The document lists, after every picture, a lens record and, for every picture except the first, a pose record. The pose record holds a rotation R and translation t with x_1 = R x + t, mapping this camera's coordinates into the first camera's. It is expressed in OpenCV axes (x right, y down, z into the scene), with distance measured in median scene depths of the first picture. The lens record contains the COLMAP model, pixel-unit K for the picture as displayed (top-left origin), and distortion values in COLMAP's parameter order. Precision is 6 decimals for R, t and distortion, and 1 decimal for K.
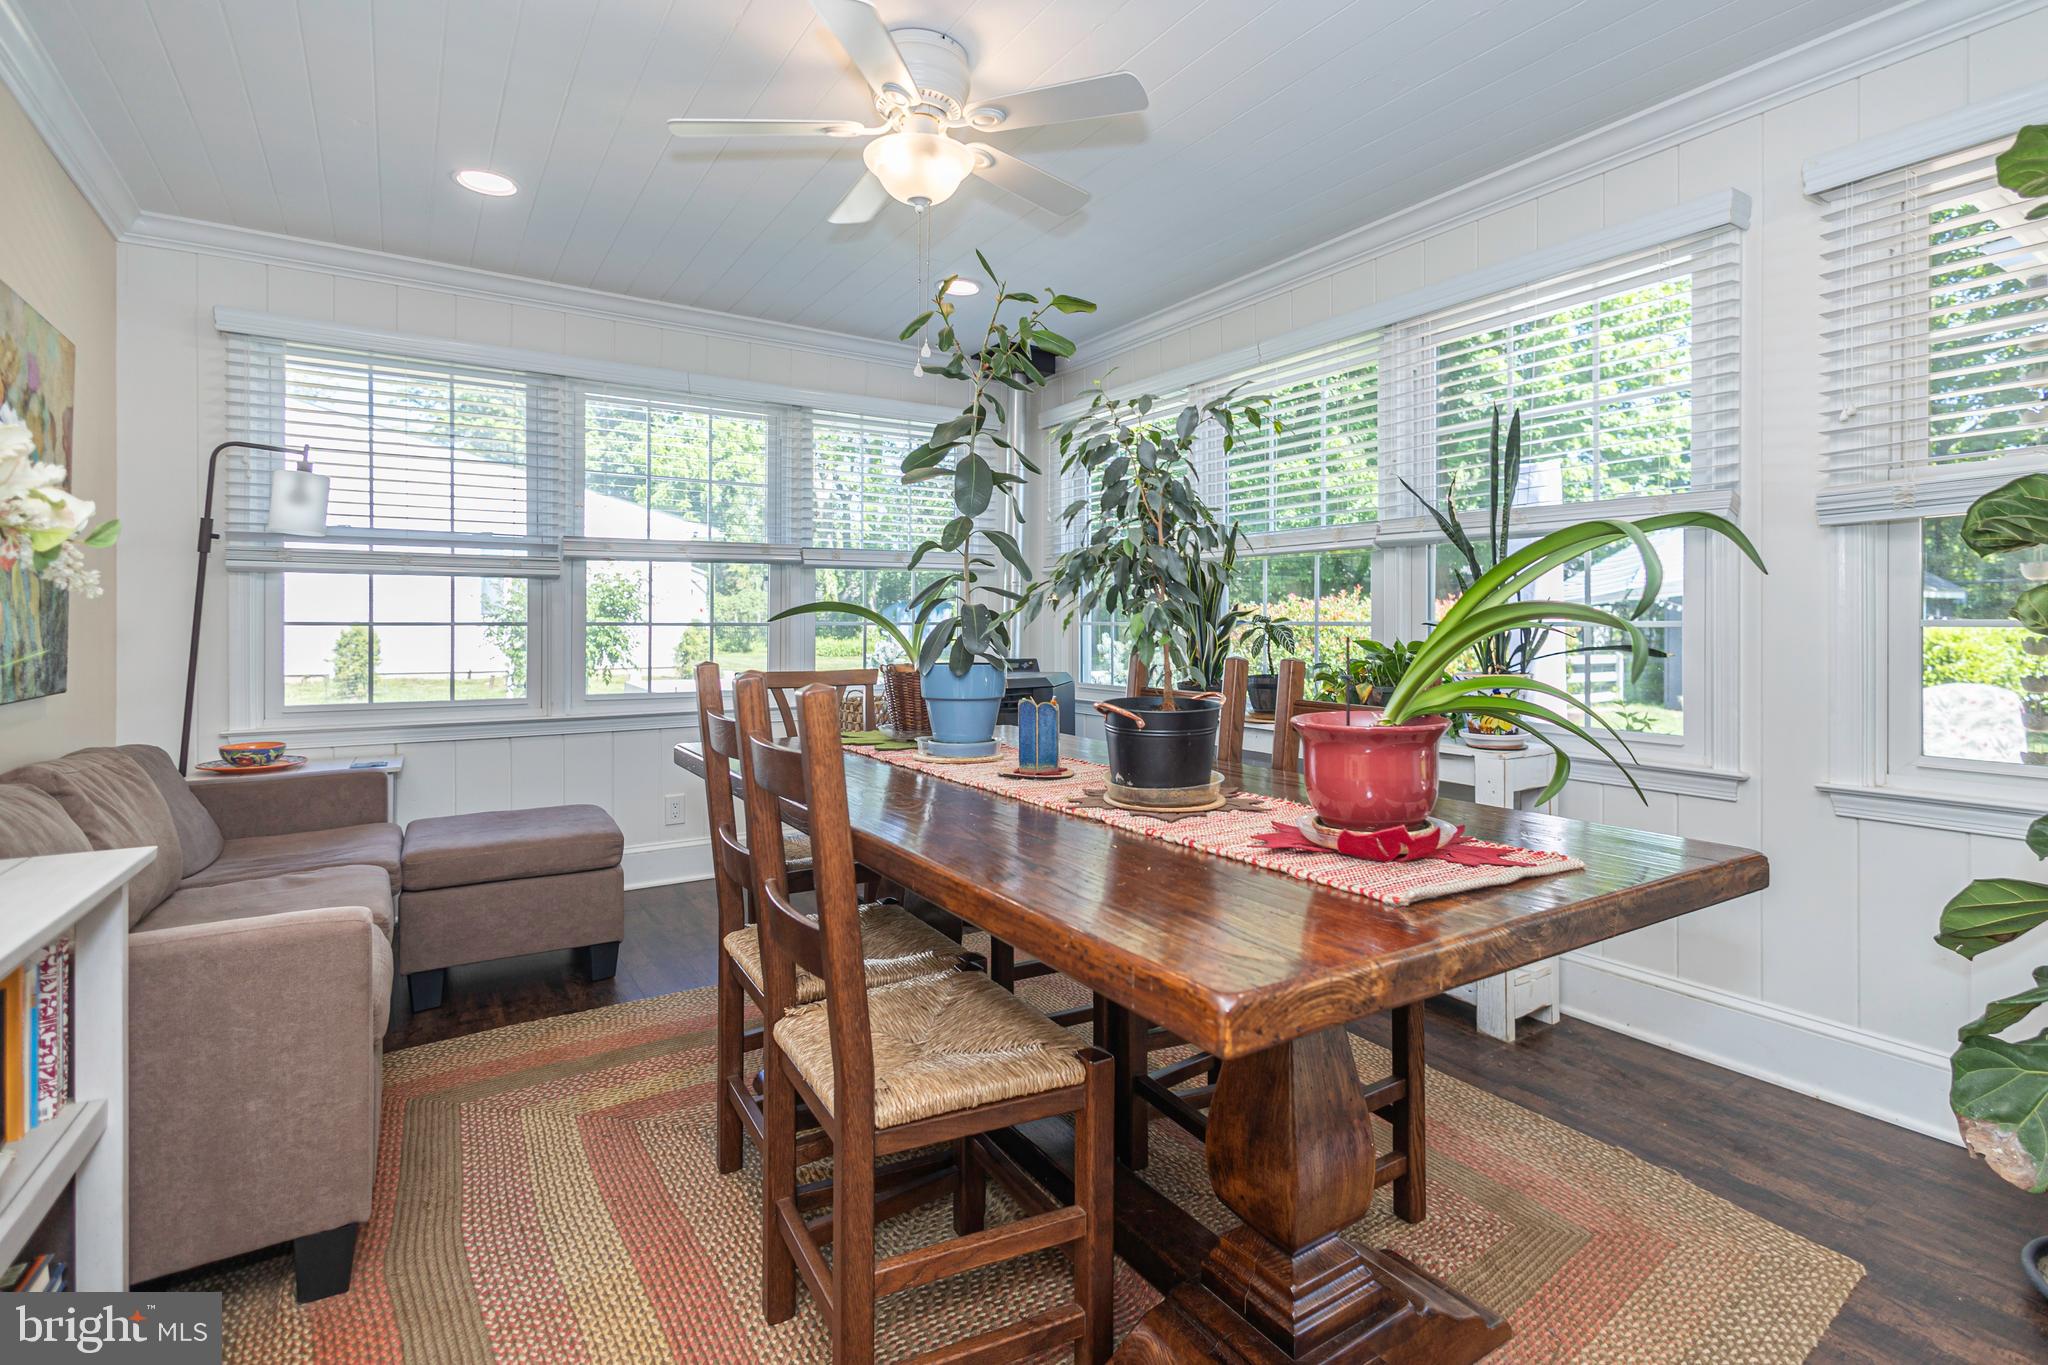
lens RADIAL K [[948.9, 0, 988.1], [0, 948.9, 615.3], [0, 0, 1]] dist [0.007107, -0.000840]
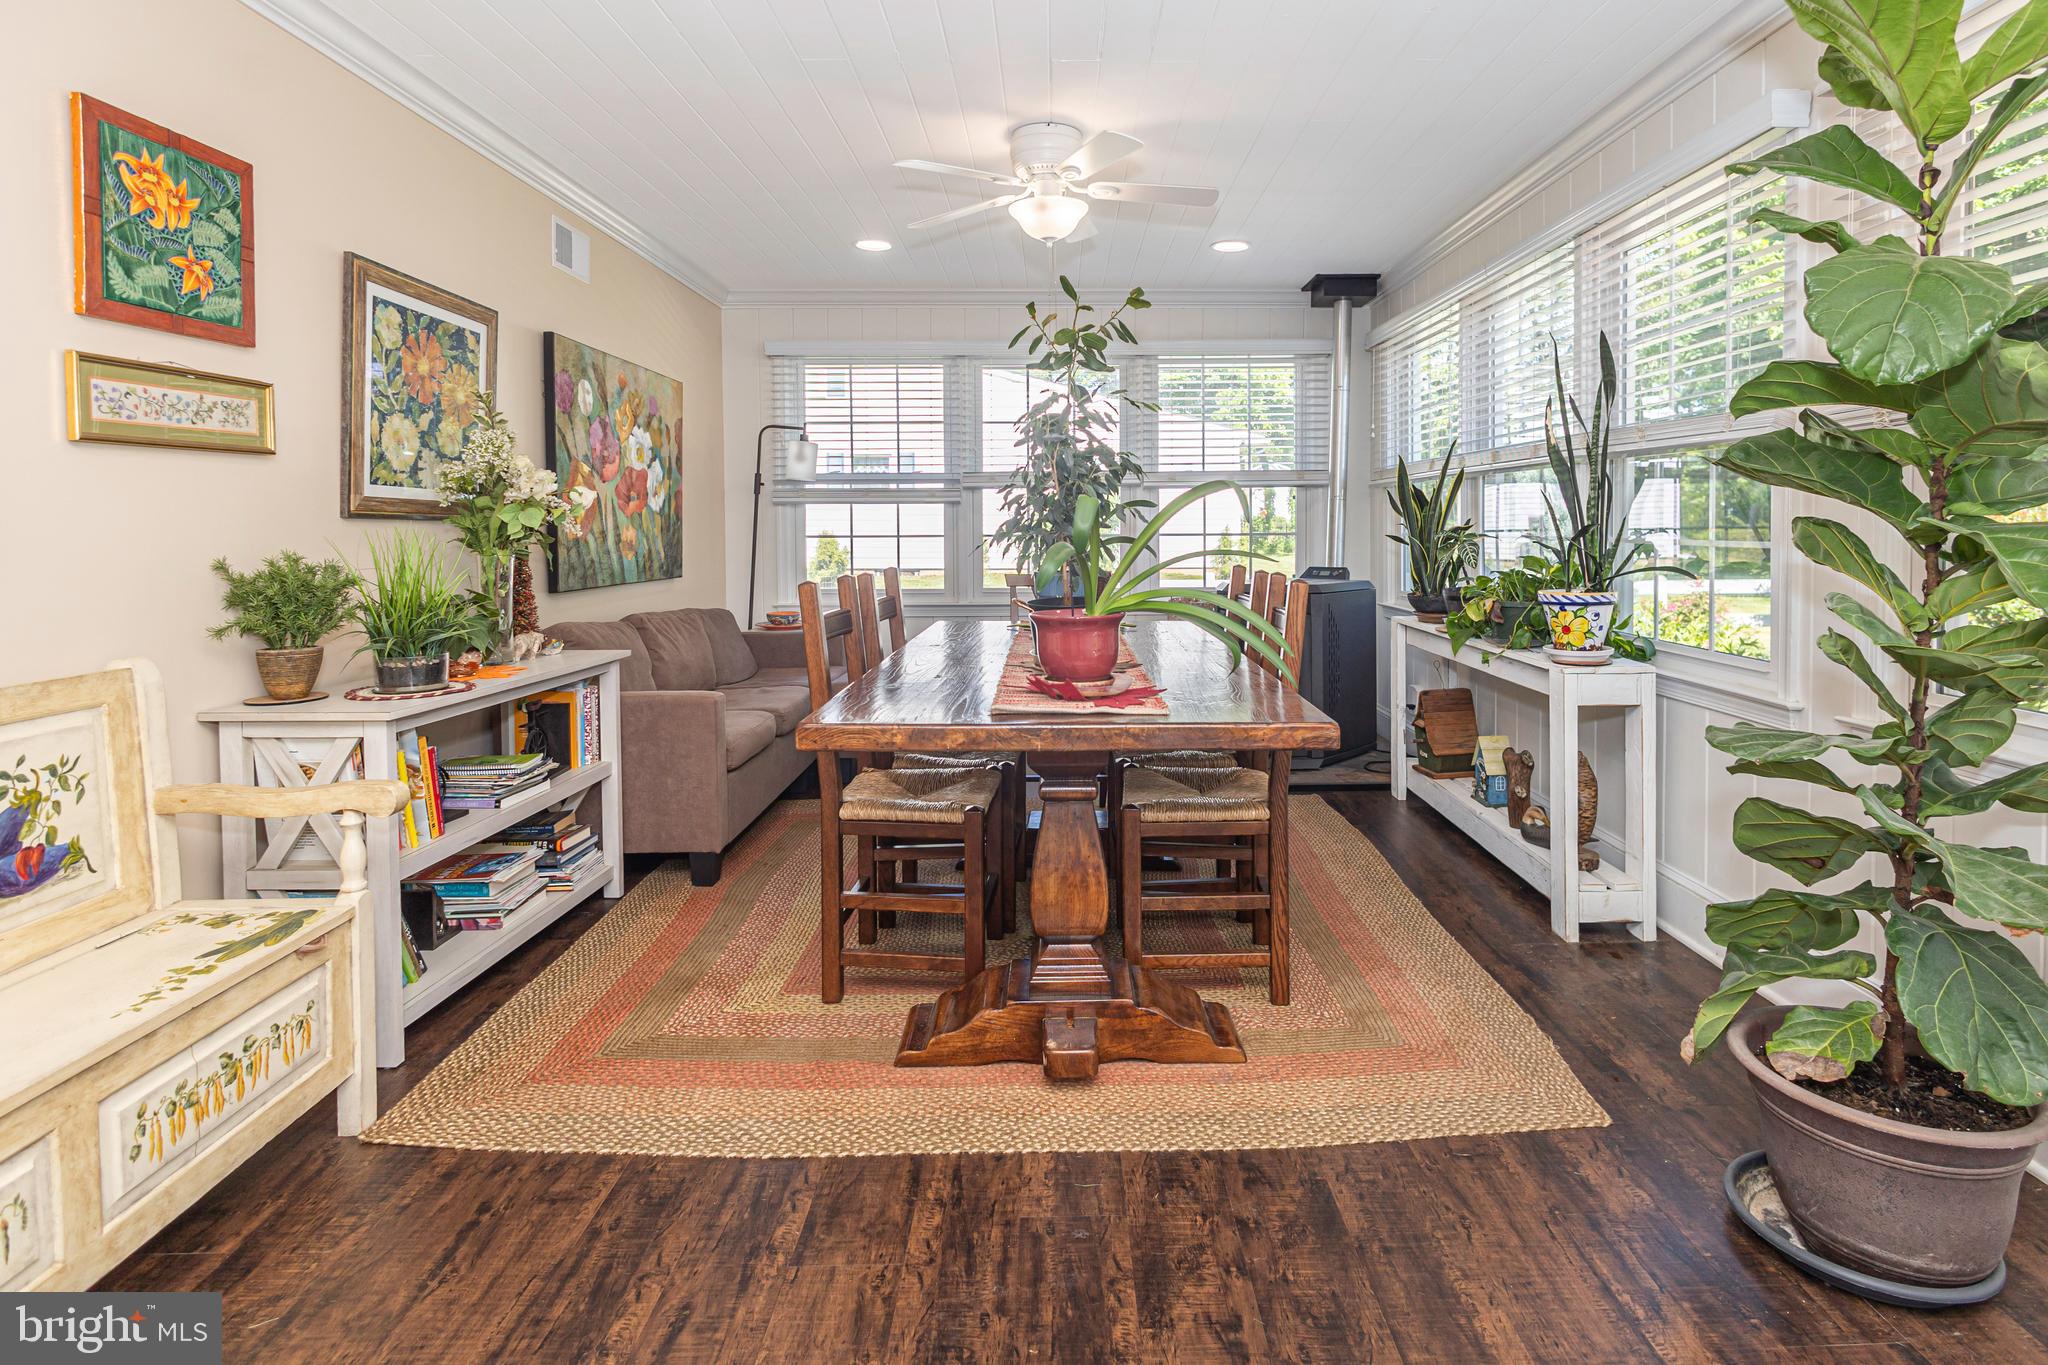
lens RADIAL K [[948.9, 0, 1056.9], [0, 948.9, 544.3], [0, 0, 1]] dist [0.007107, -0.000840]
pose [[0.856639, 0.006185, -0.515879, 0.465528], [0.008981, 0.999598, 0.026899, -0.018341], [0.515838, -0.027676, 0.856239, -0.140905]]
